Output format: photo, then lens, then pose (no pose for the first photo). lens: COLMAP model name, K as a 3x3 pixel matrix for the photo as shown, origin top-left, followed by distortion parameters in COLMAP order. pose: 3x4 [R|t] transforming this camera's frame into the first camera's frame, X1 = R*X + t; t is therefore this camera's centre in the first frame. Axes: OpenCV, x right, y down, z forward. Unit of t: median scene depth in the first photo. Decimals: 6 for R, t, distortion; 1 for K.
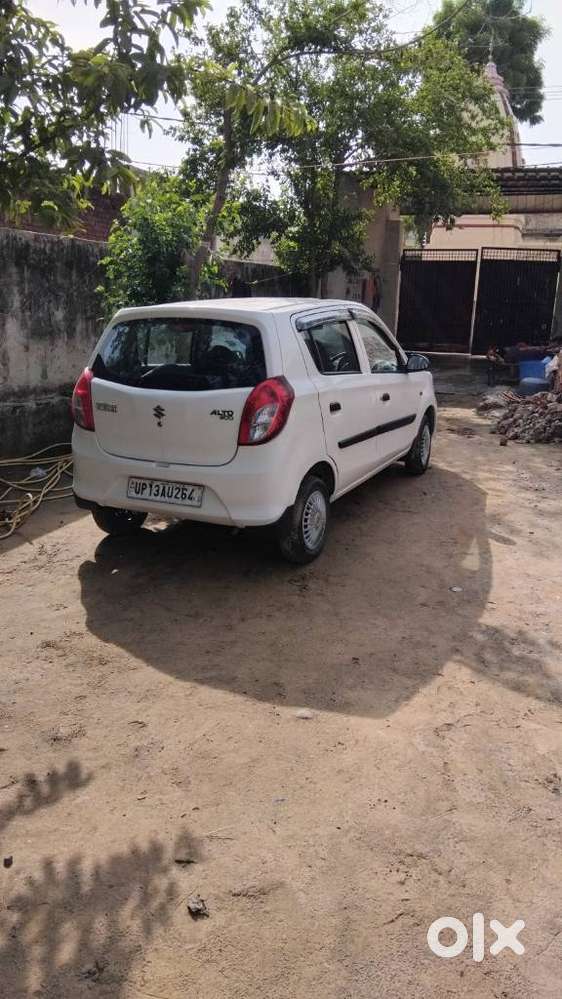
lens RADIAL K [[736.5, 0, 281.0], [0, 736.5, 499.5], [0, 0, 1]] dist [0.101267, -0.187192]
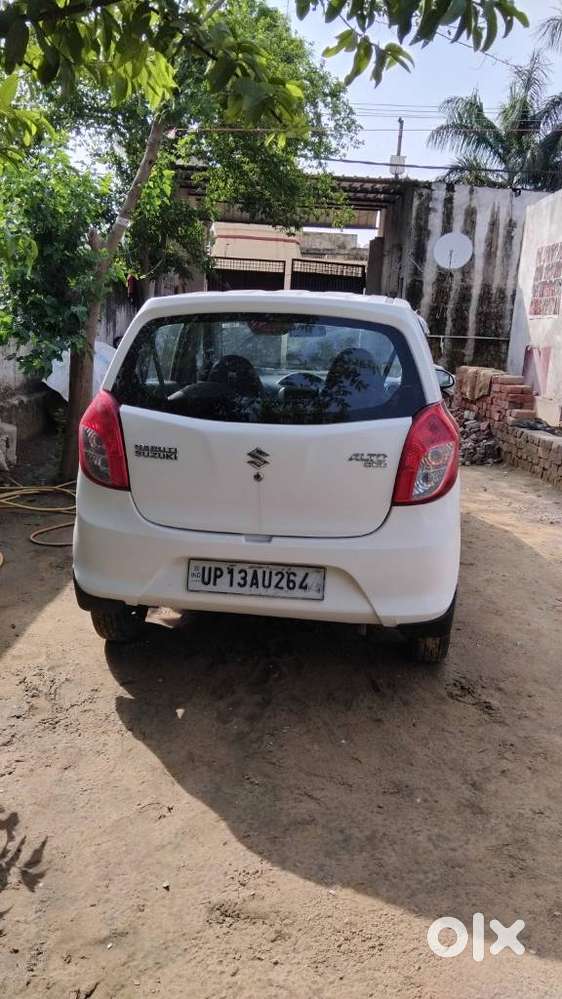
lens RADIAL K [[736.5, 0, 281.0], [0, 736.5, 499.5], [0, 0, 1]] dist [0.101267, -0.187192]
pose [[0.941876, -0.051737, 0.331952, -0.347170], [0.056826, 0.998368, -0.005635, -0.075275], [-0.331119, 0.024171, 0.943279, 0.380671]]
